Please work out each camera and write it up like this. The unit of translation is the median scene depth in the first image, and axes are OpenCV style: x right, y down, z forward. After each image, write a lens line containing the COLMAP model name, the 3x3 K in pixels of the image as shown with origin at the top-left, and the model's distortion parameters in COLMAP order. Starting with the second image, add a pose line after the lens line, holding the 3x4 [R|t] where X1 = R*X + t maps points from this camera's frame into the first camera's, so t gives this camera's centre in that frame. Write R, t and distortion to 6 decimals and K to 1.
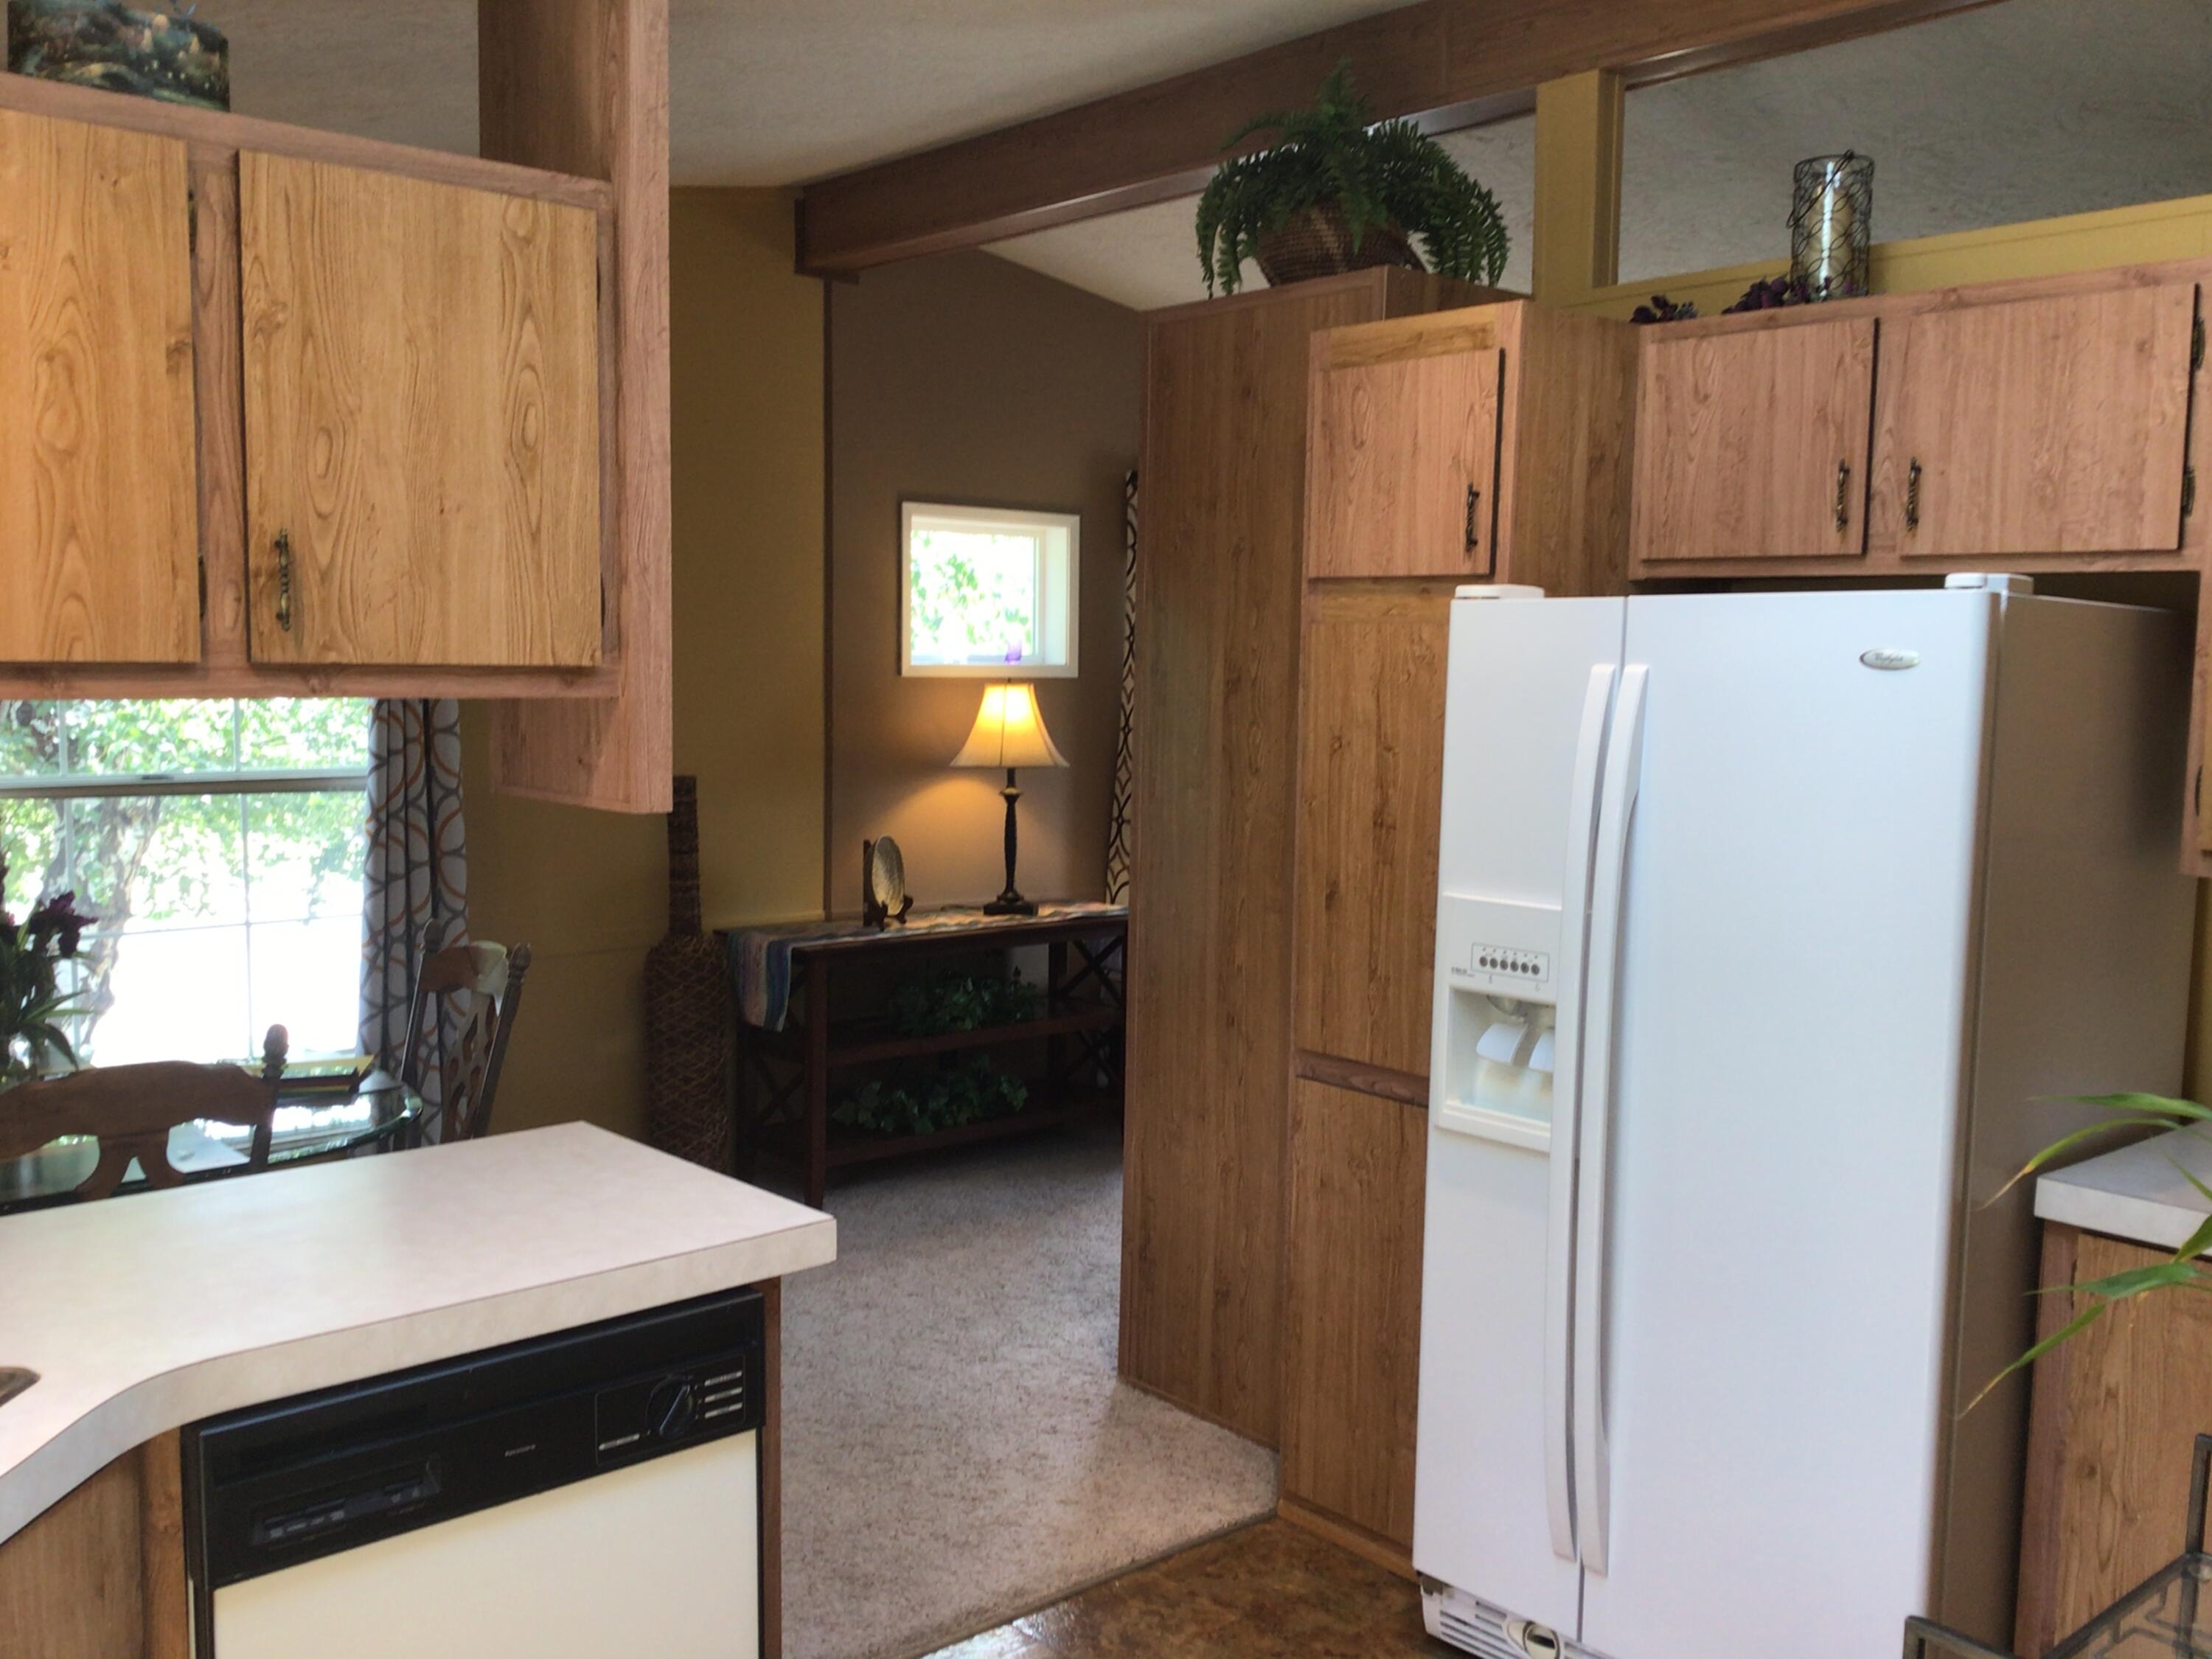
lens RADIAL K [[1951.2, 0, 1128.0], [0, 1951.2, 830.5], [0, 0, 1]] dist [0.102920, -0.162275]
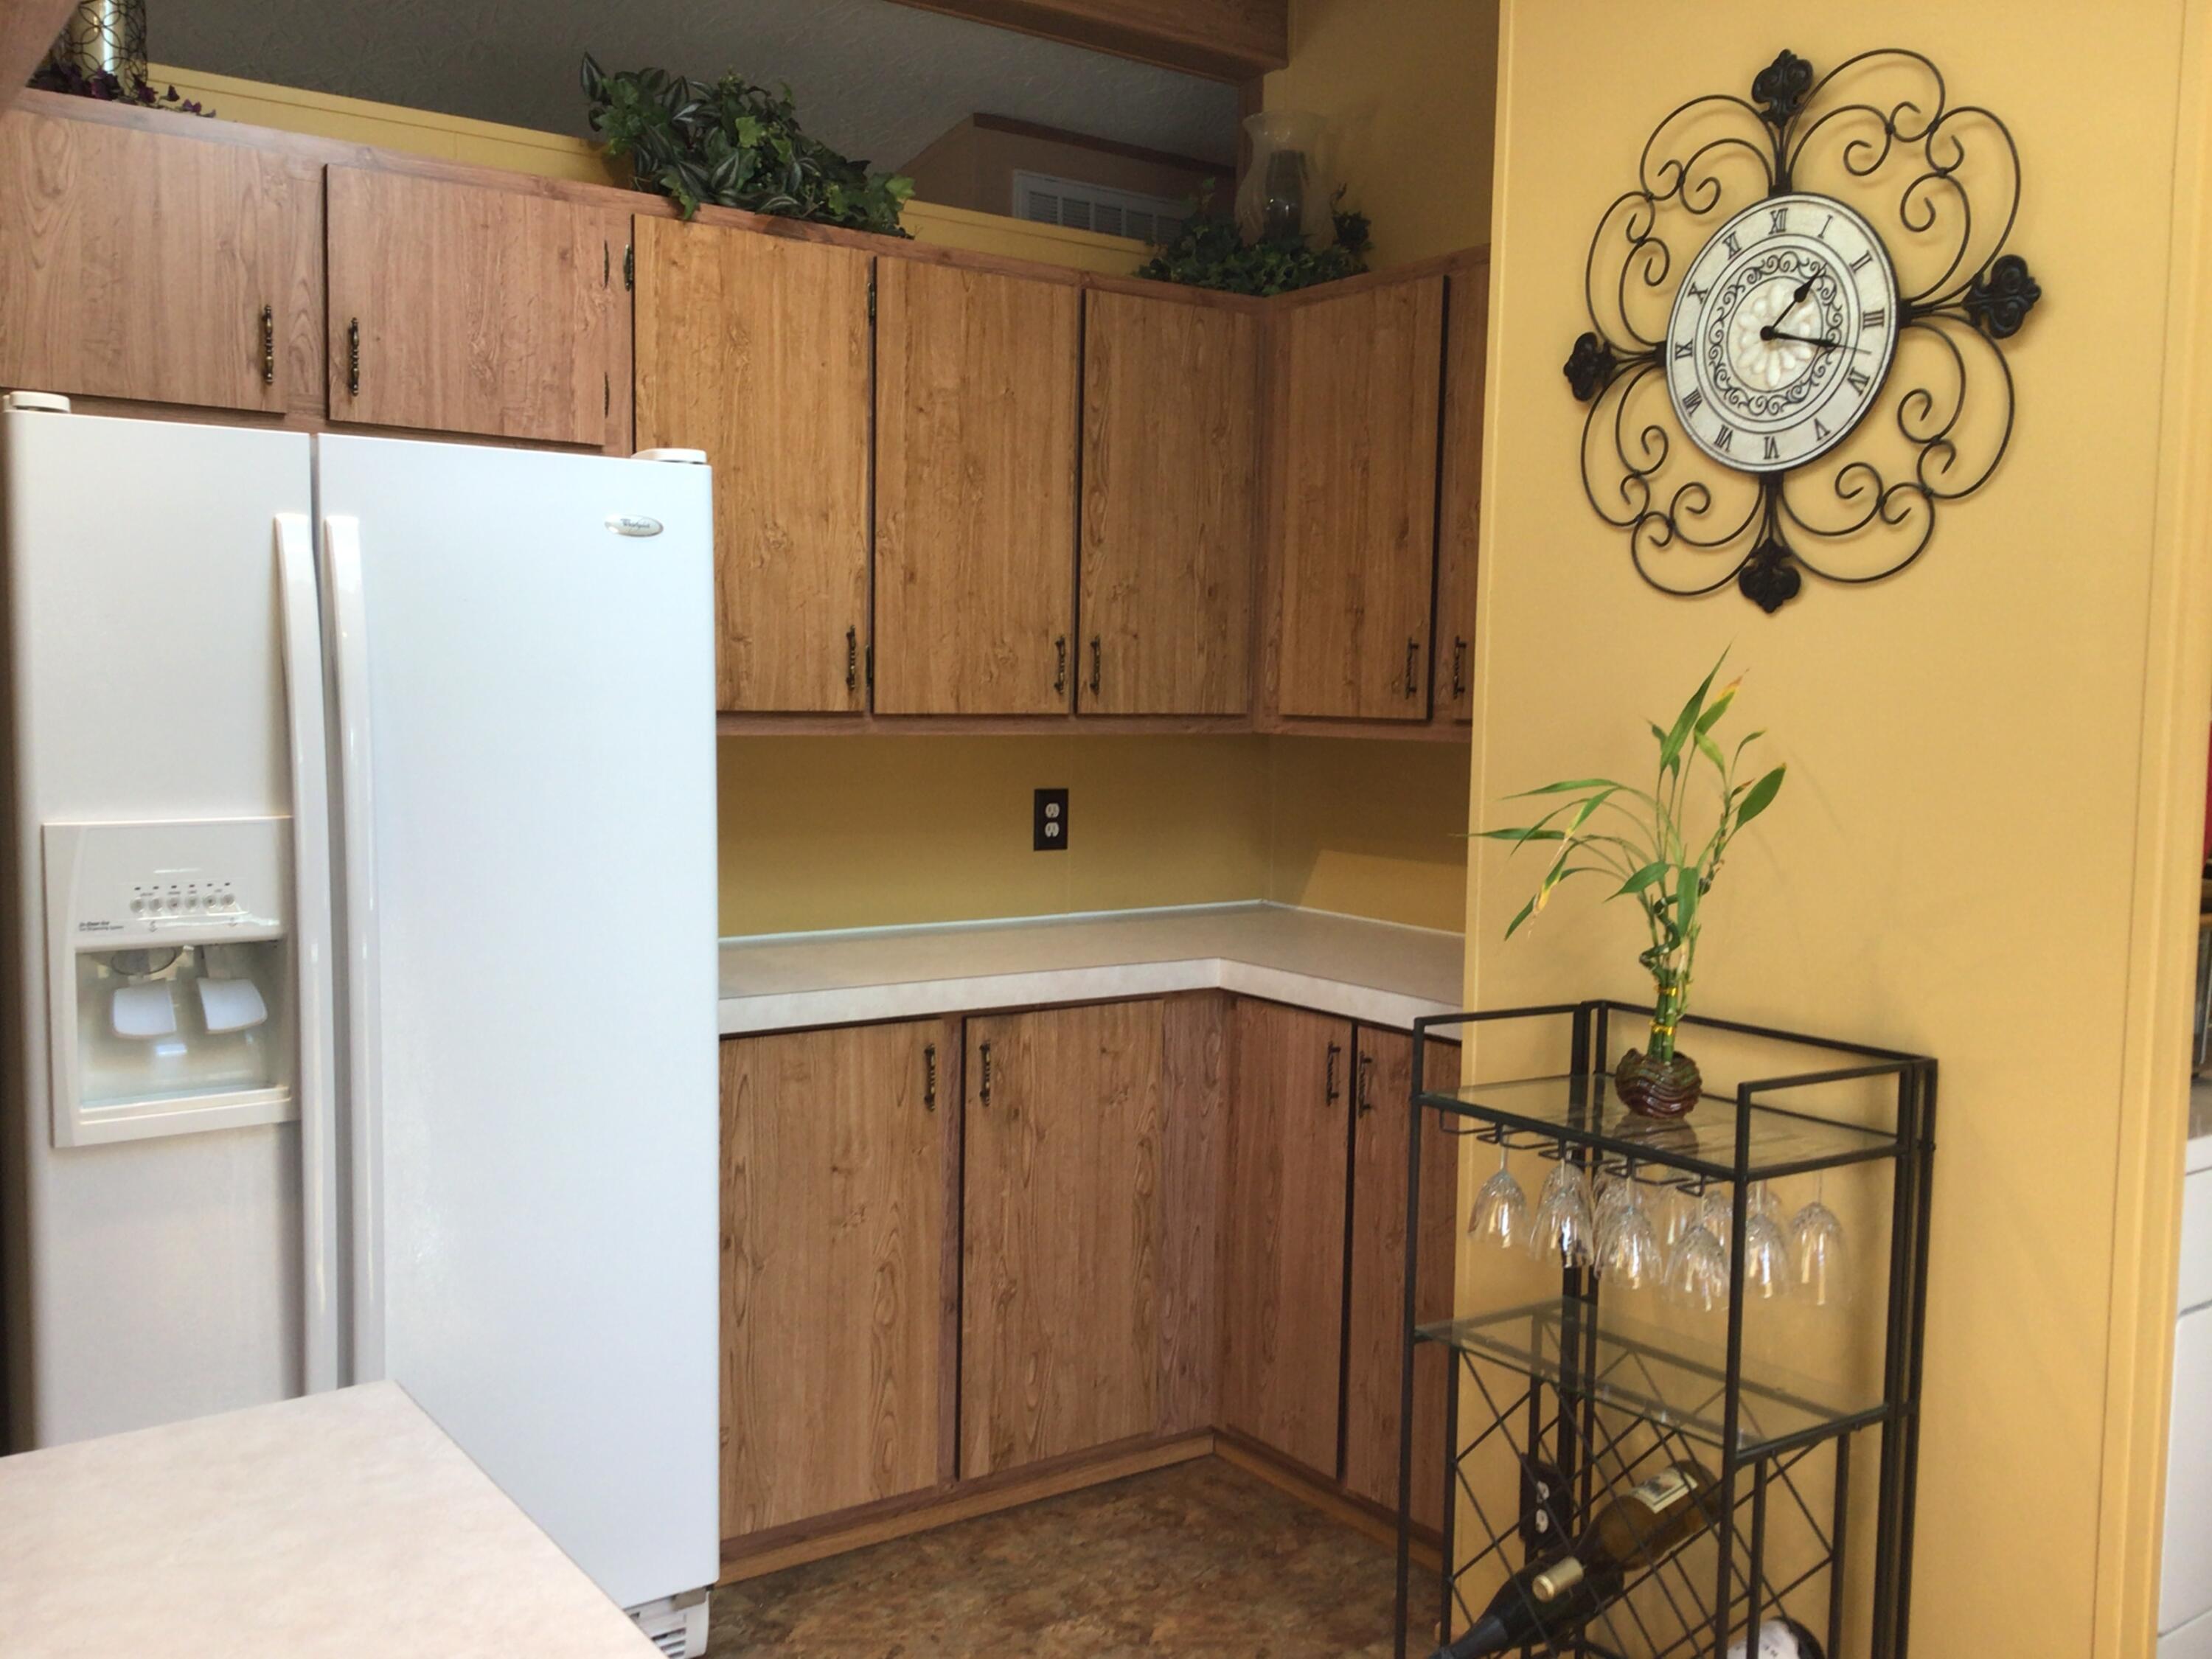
lens RADIAL K [[1951.2, 0, 1128.0], [0, 1951.2, 830.5], [0, 0, 1]] dist [0.102920, -0.162275]
pose [[0.104168, -0.094521, 0.990058, -0.545910], [0.078695, 0.993136, 0.086535, 0.002943], [-0.991441, 0.068898, 0.110892, 0.561746]]
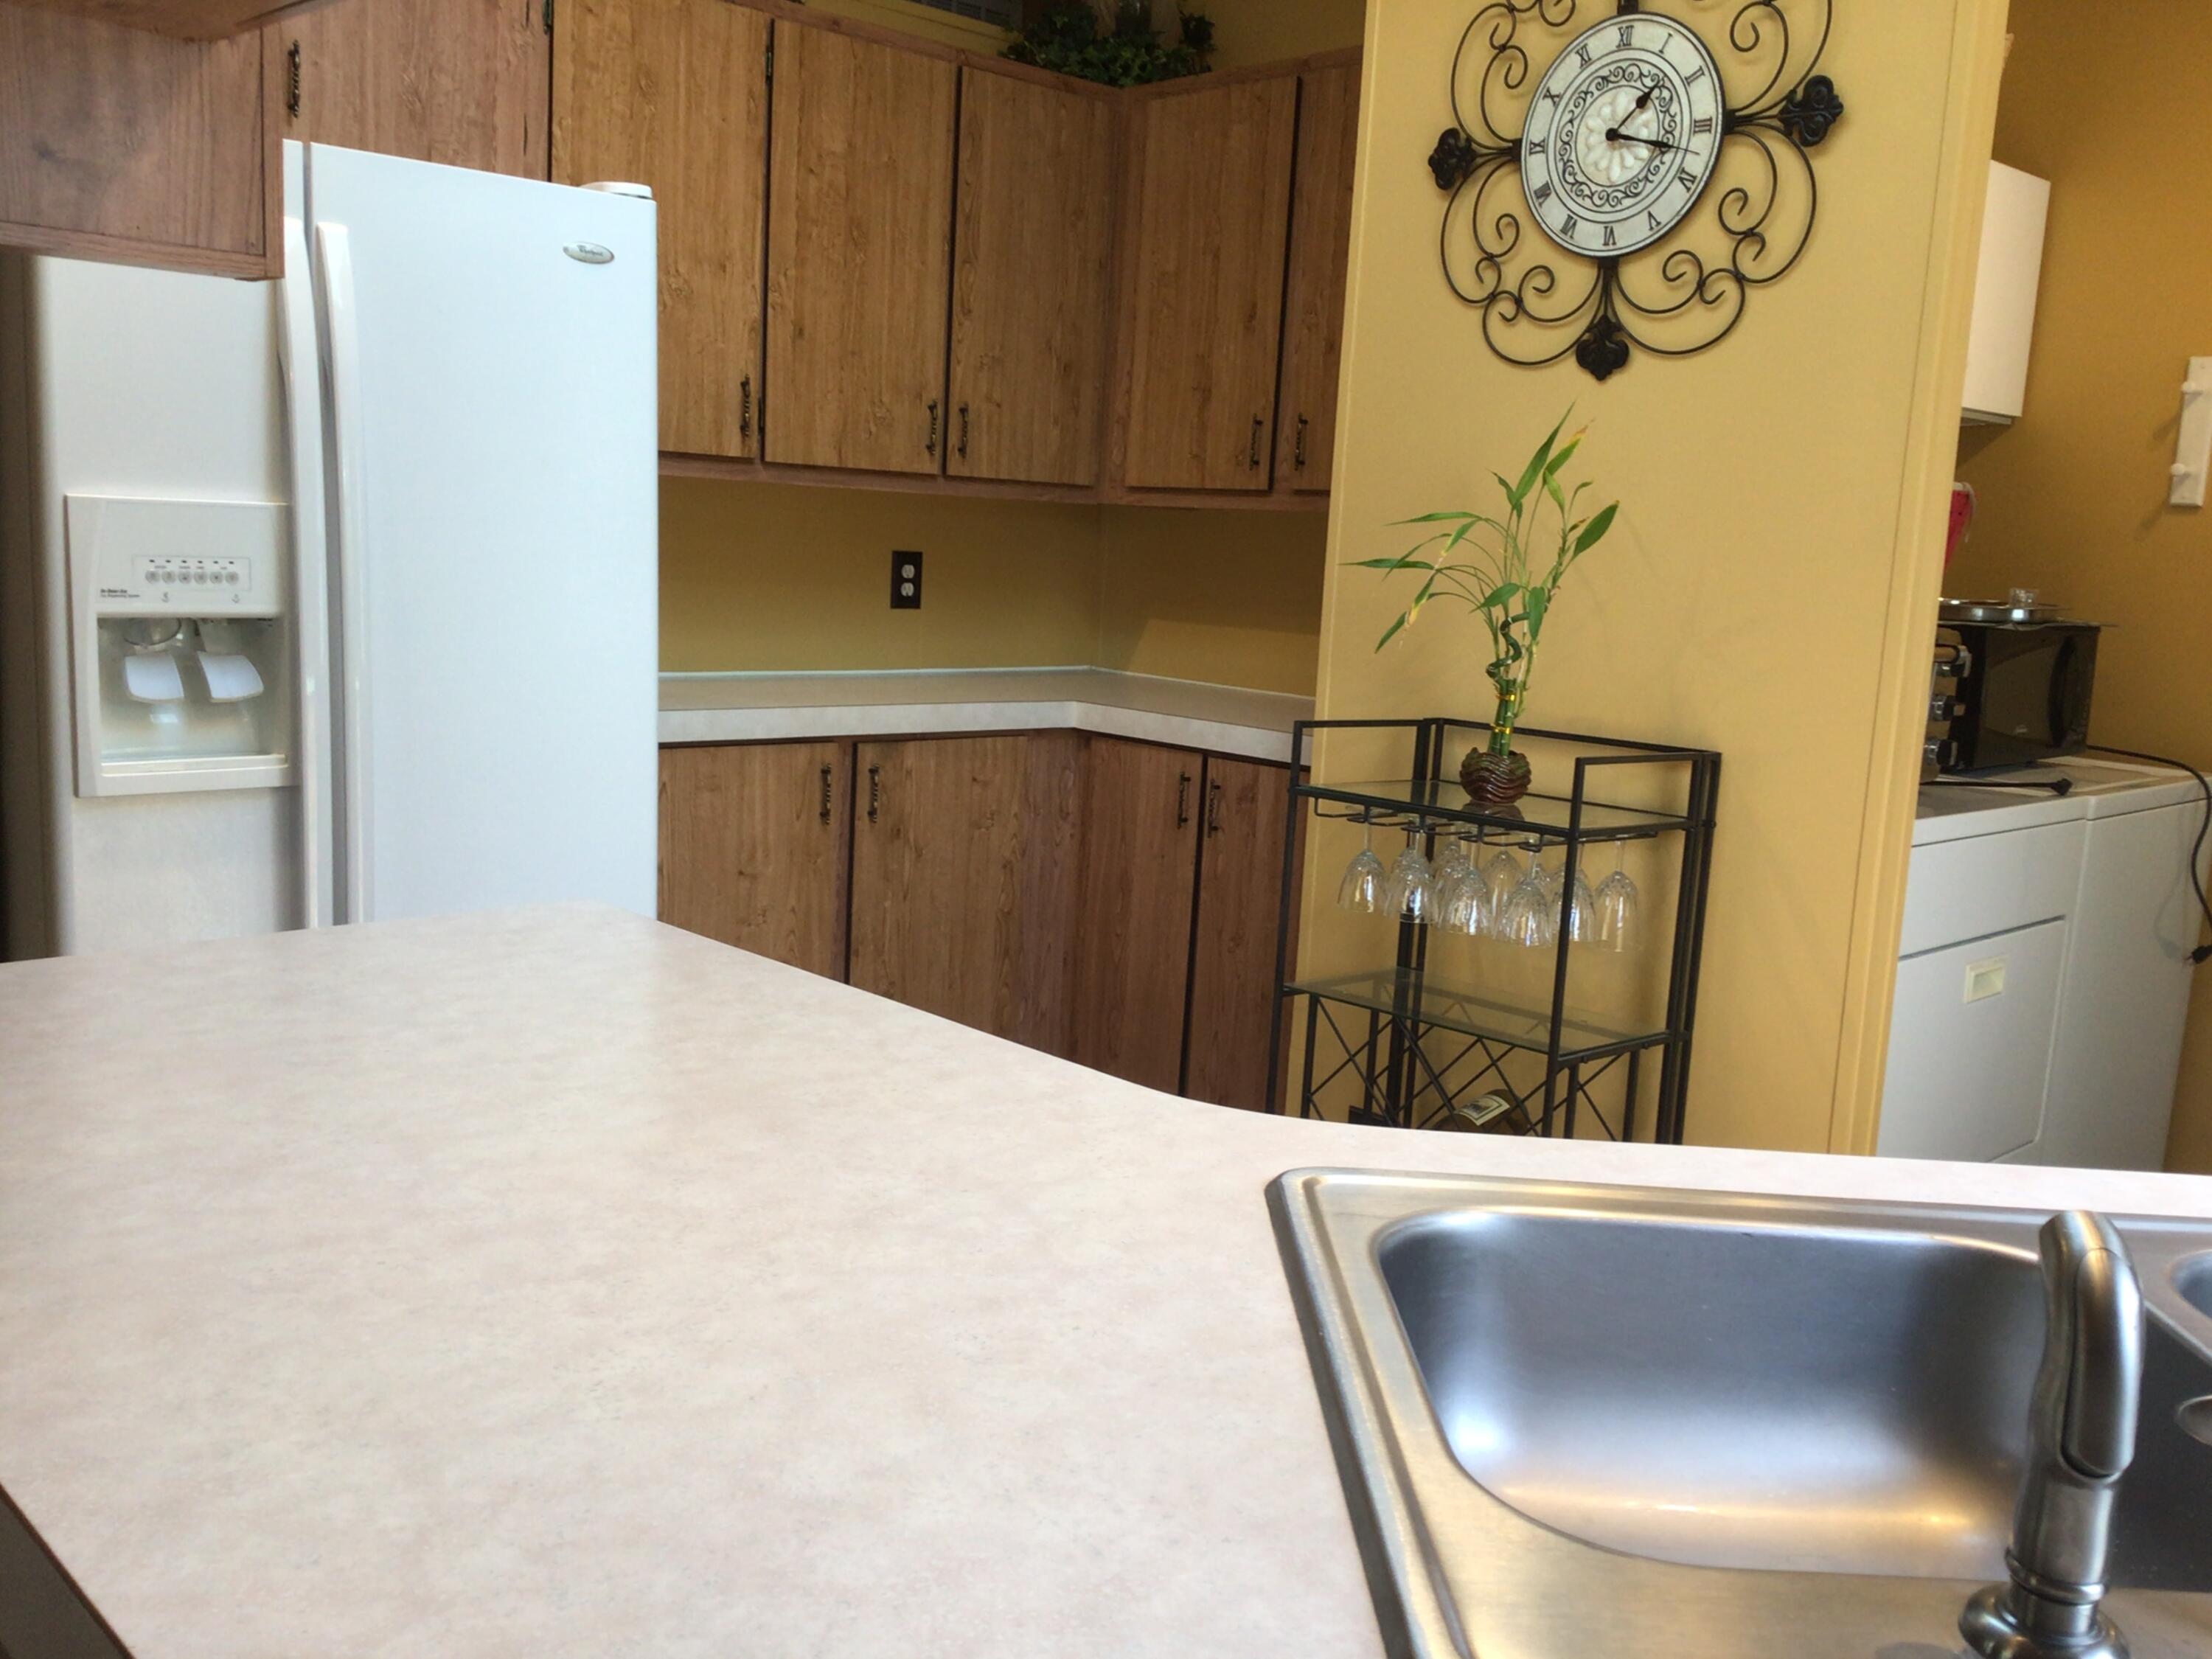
lens RADIAL K [[1947.1, 0, 1118.1], [0, 1947.1, 829.0], [0, 0, 1]] dist [0.122154, -0.260338]
pose [[-0.030827, -0.172825, 0.984470, -0.677259], [0.039636, 0.983952, 0.173975, 0.045026], [-0.998739, 0.044384, -0.023482, 0.651771]]
